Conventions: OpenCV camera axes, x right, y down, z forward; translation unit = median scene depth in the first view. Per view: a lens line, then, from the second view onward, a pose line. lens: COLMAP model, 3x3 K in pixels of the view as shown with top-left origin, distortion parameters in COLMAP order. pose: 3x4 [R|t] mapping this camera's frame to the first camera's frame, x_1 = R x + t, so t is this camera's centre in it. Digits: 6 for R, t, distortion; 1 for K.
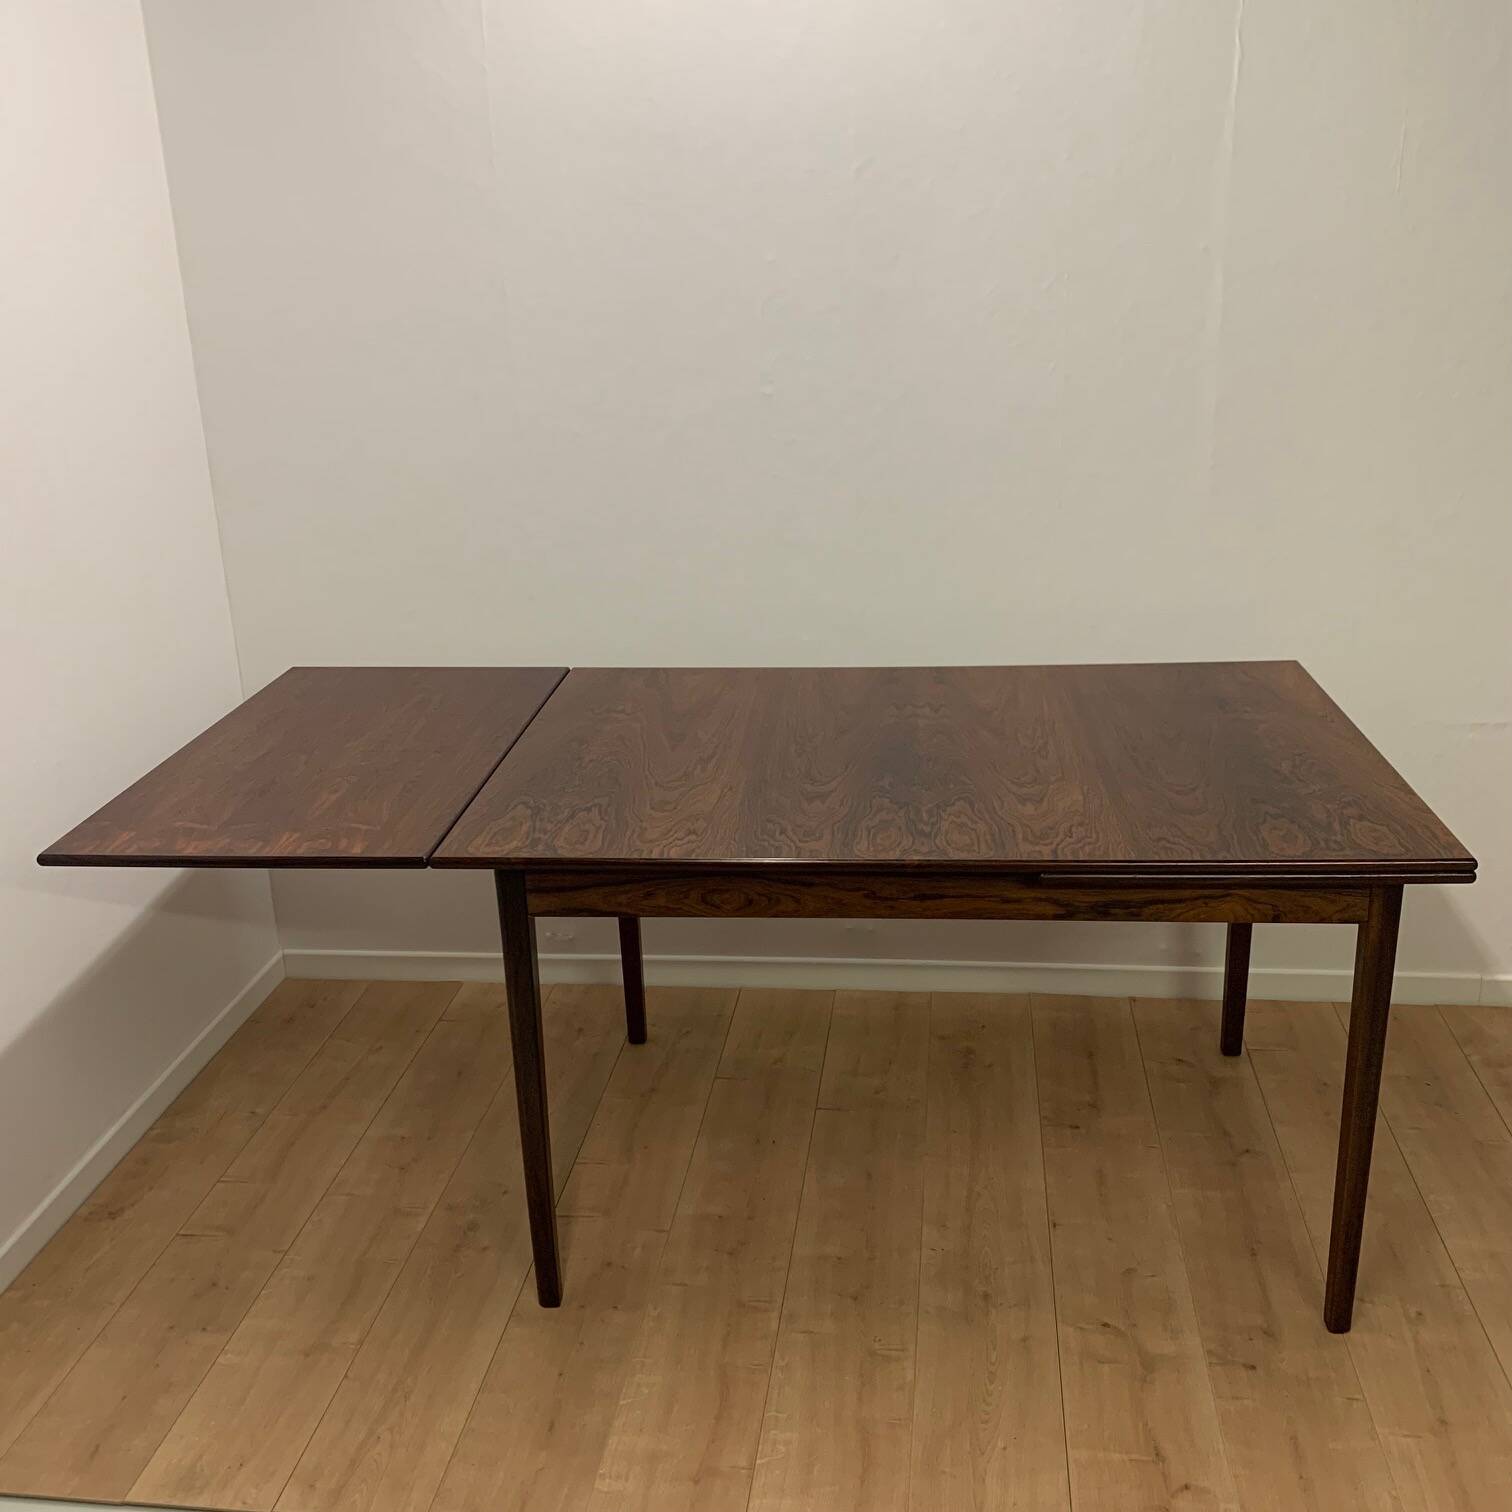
lens RADIAL K [[1552.3, 0, 772.9], [0, 1552.3, 752.0], [0, 0, 1]] dist [0.060741, -0.086571]
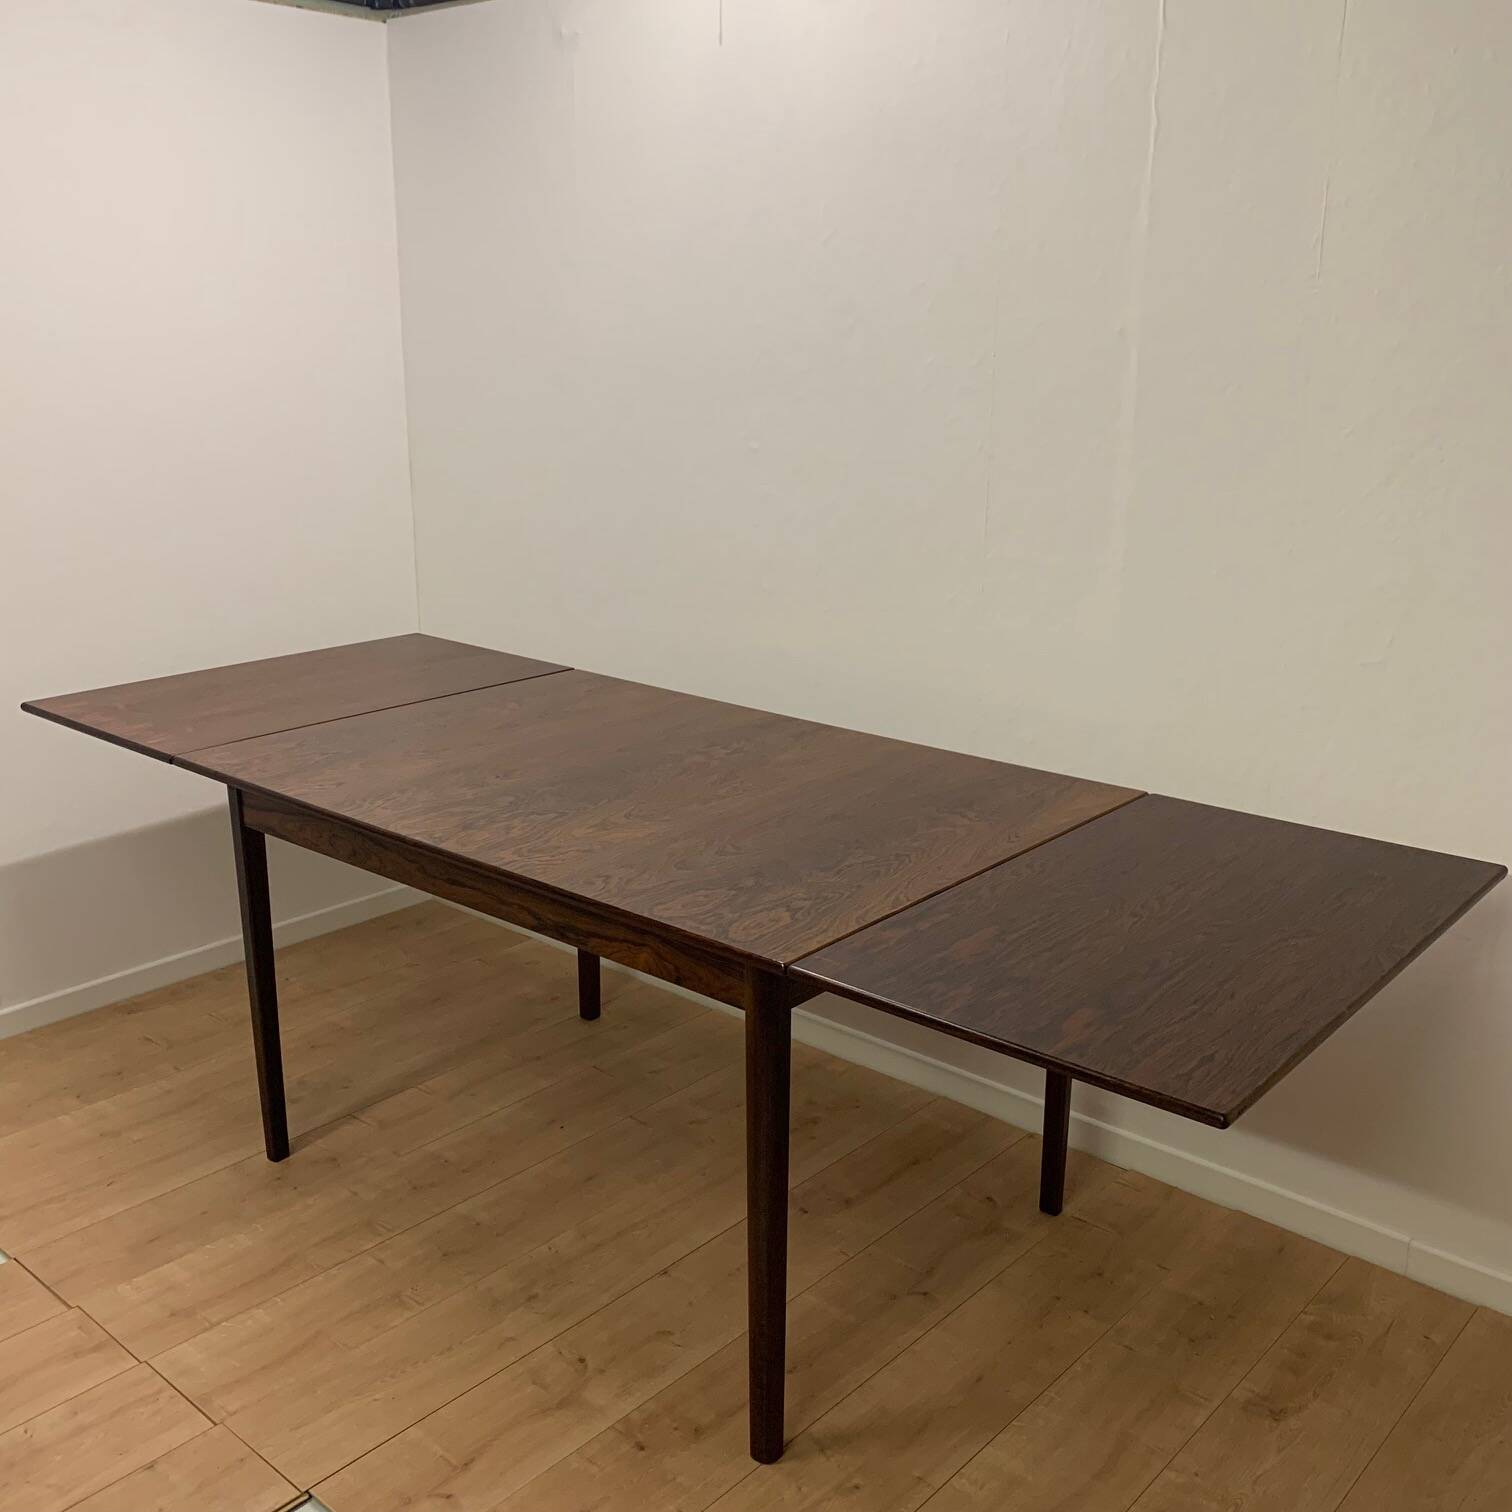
lens RADIAL K [[1542.2, 0, 754.5], [0, 1542.2, 787.0], [0, 0, 1]] dist [0.045891, -0.036041]
pose [[0.820741, 0.200292, -0.535040, 0.767826], [-0.215838, 0.975830, 0.034211, -0.052733], [0.528960, 0.087404, 0.844134, 0.182492]]
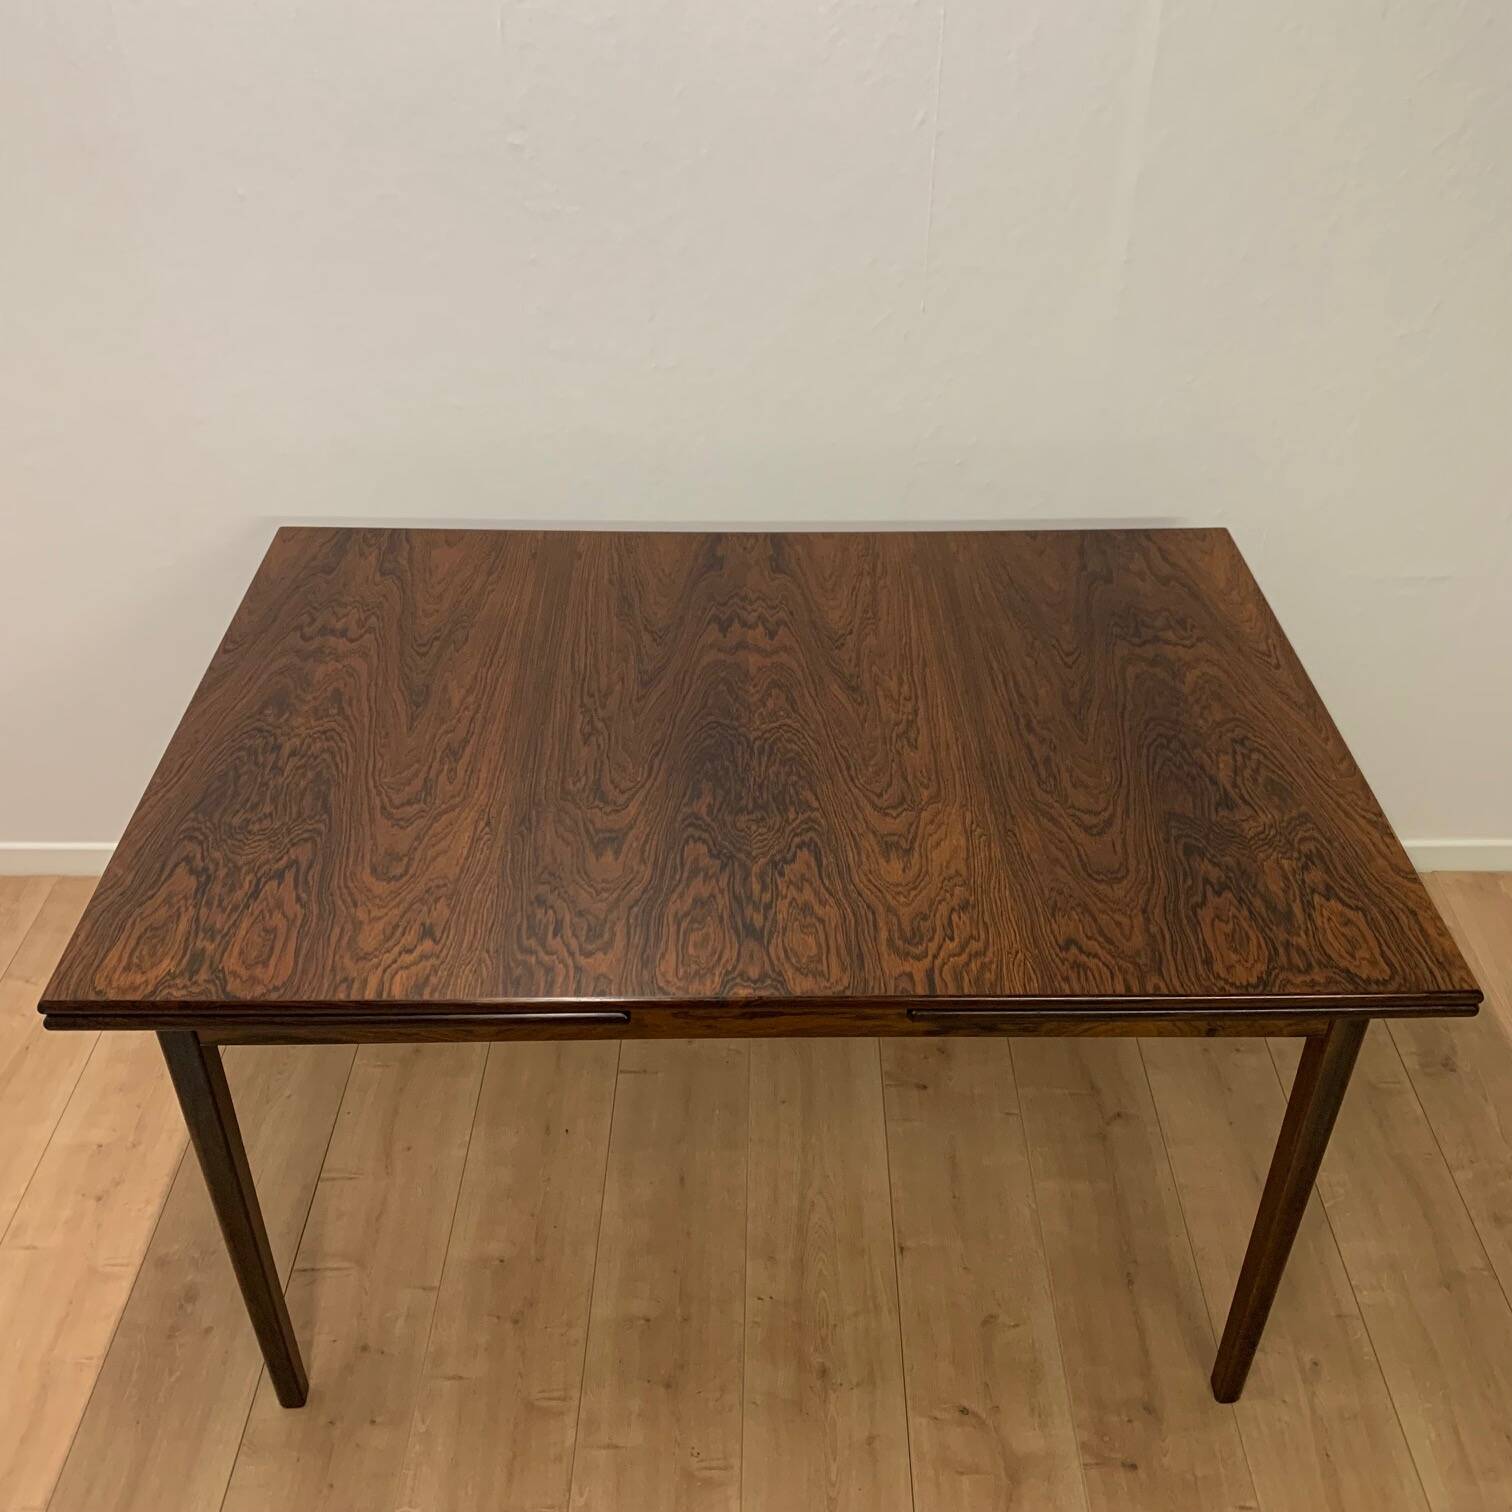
lens RADIAL K [[1552.3, 0, 772.9], [0, 1552.3, 752.0], [0, 0, 1]] dist [0.060741, -0.086571]
pose [[0.992320, -0.036828, 0.118087, 0.022950], [0.000683, 0.956268, 0.292492, -0.224307], [-0.123695, -0.290165, 0.948949, 0.312026]]
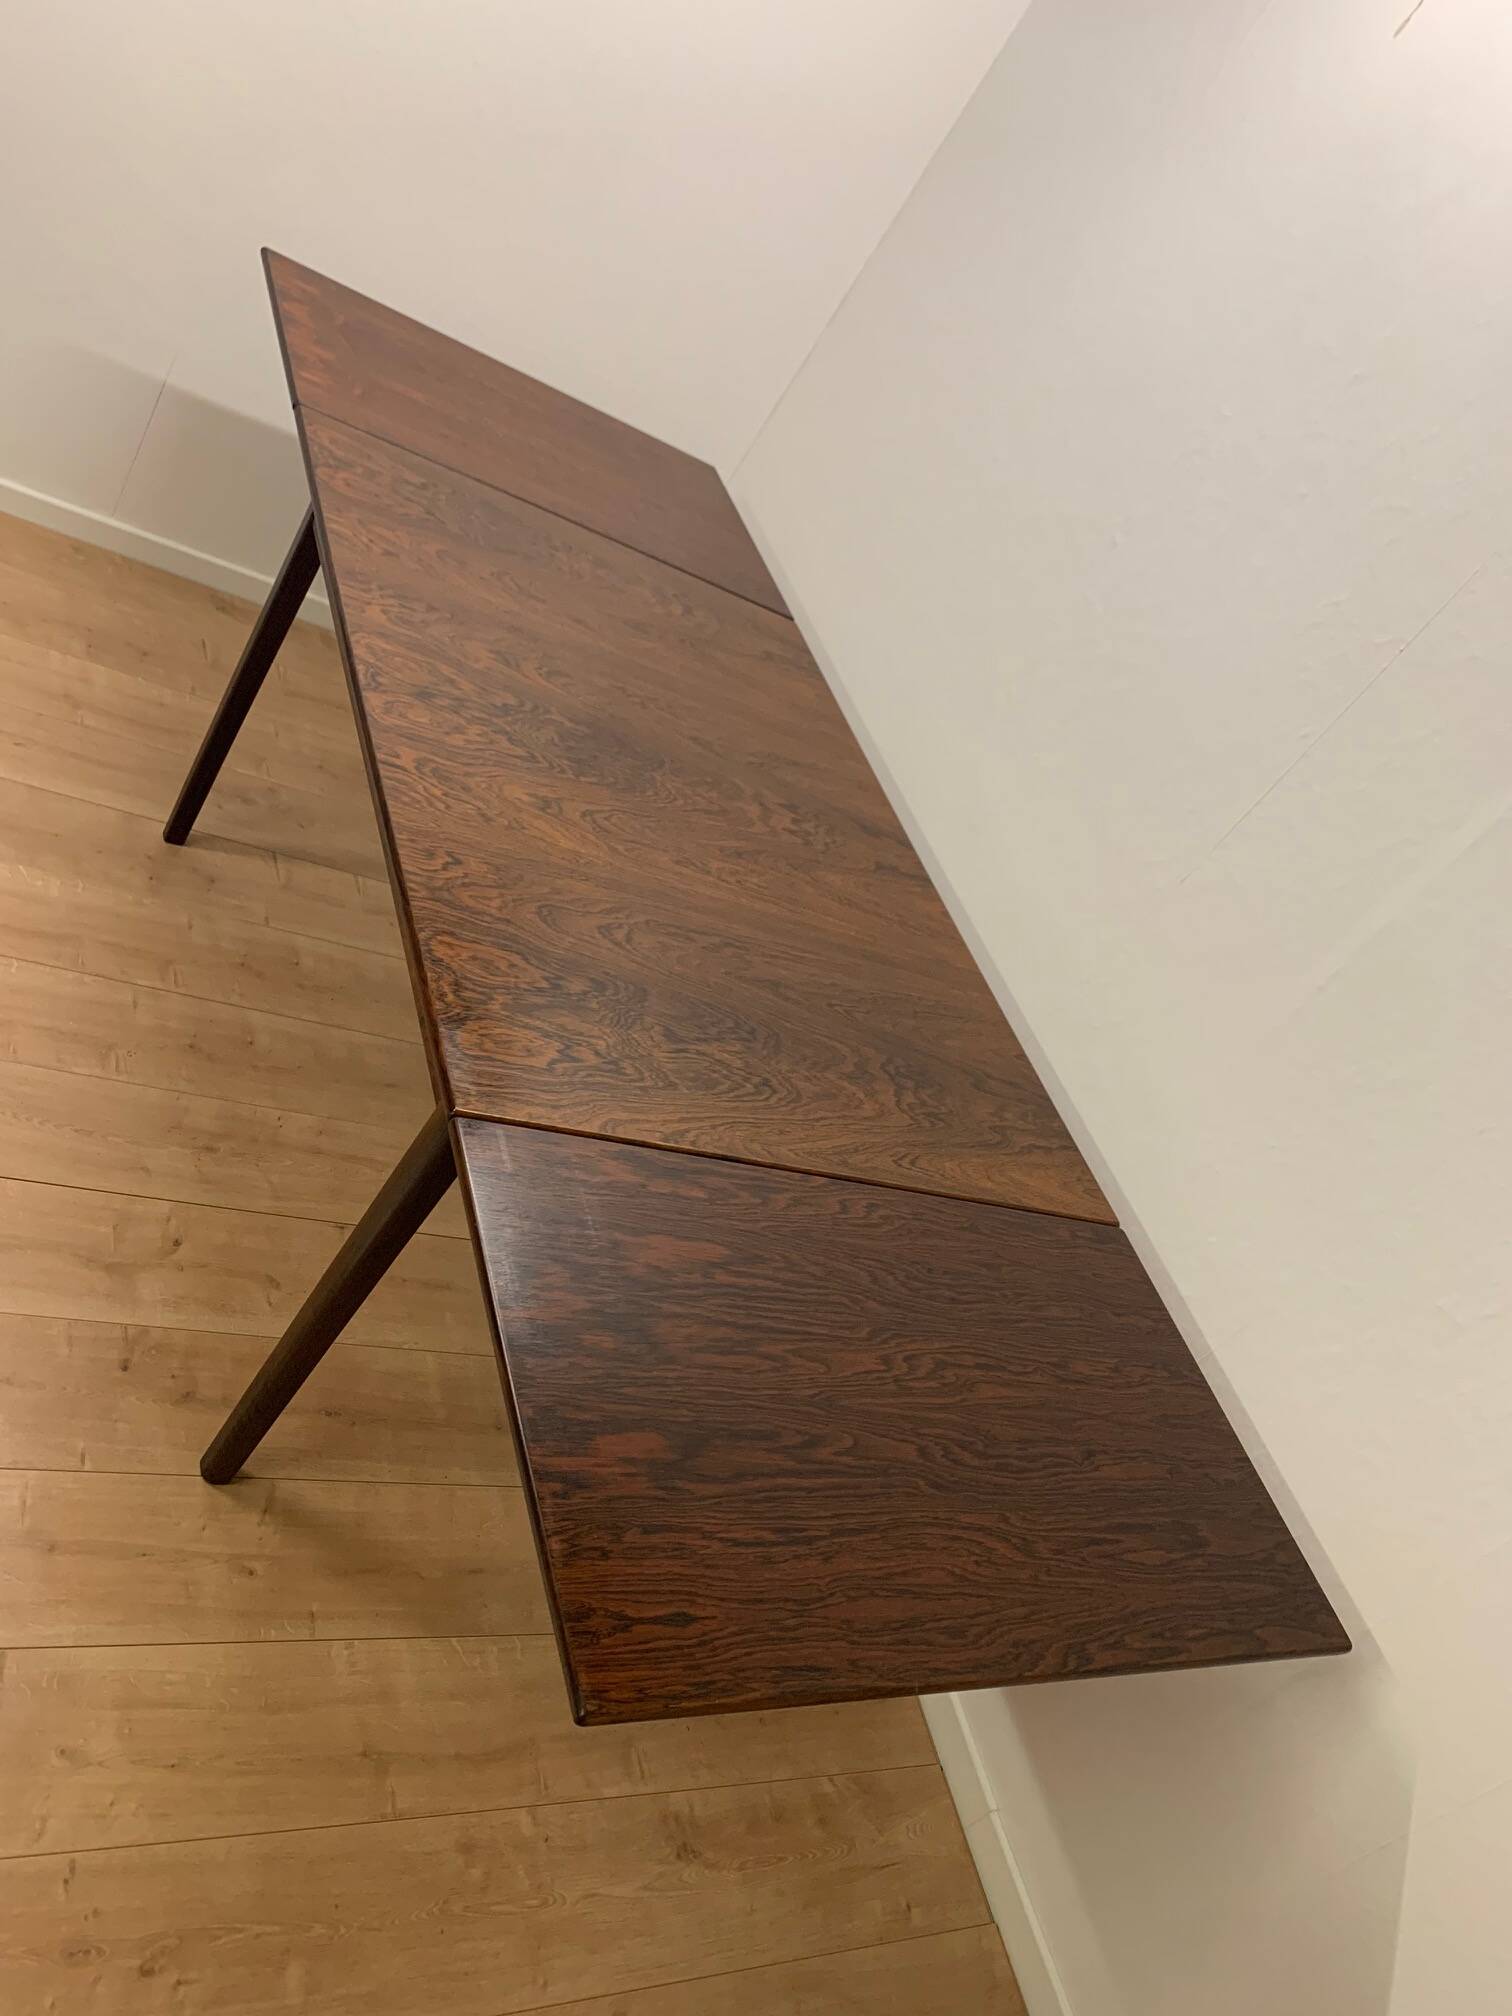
lens RADIAL K [[1533.5, 0, 735.9], [0, 1533.5, 1013.3], [0, 0, 1]] dist [0.031494, -0.053394]
pose [[0.345003, 0.755498, -0.556952, 0.722679], [-0.763945, 0.570769, 0.301016, -0.225798], [0.545308, 0.321629, 0.774076, 0.444958]]
